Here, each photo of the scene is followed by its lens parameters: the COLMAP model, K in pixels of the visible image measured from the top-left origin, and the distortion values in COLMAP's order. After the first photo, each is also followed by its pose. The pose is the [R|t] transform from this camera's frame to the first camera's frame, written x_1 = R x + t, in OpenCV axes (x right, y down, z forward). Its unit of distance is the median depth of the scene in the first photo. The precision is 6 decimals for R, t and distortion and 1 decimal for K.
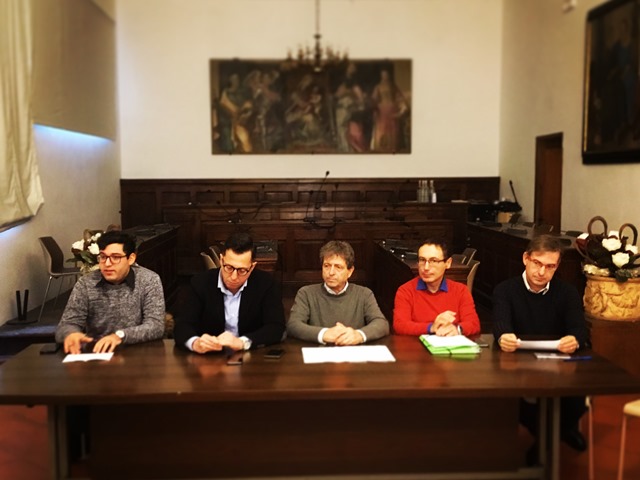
lens RADIAL K [[747.8, 0, 320.0], [0, 747.8, 240.0], [0, 0, 1]] dist [0.142246, -0.312849]
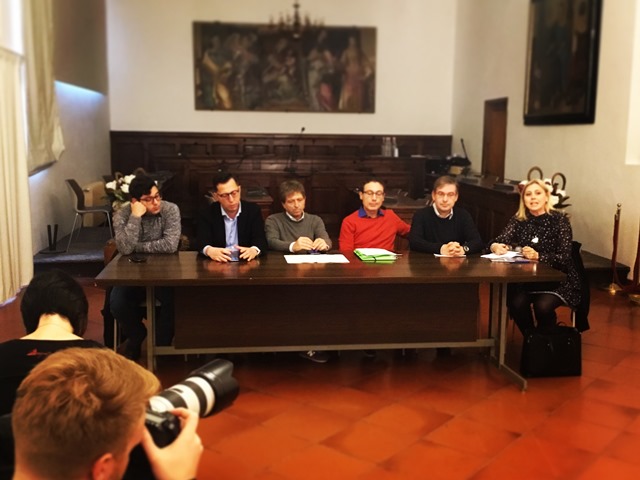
lens RADIAL K [[747.8, 0, 320.0], [0, 747.8, 240.0], [0, 0, 1]] dist [0.142246, -0.312849]
pose [[0.996940, 0.006645, 0.077883, -0.049539], [-0.010925, 0.998446, 0.054646, 0.014592], [-0.077399, -0.055329, 0.995464, -0.129370]]
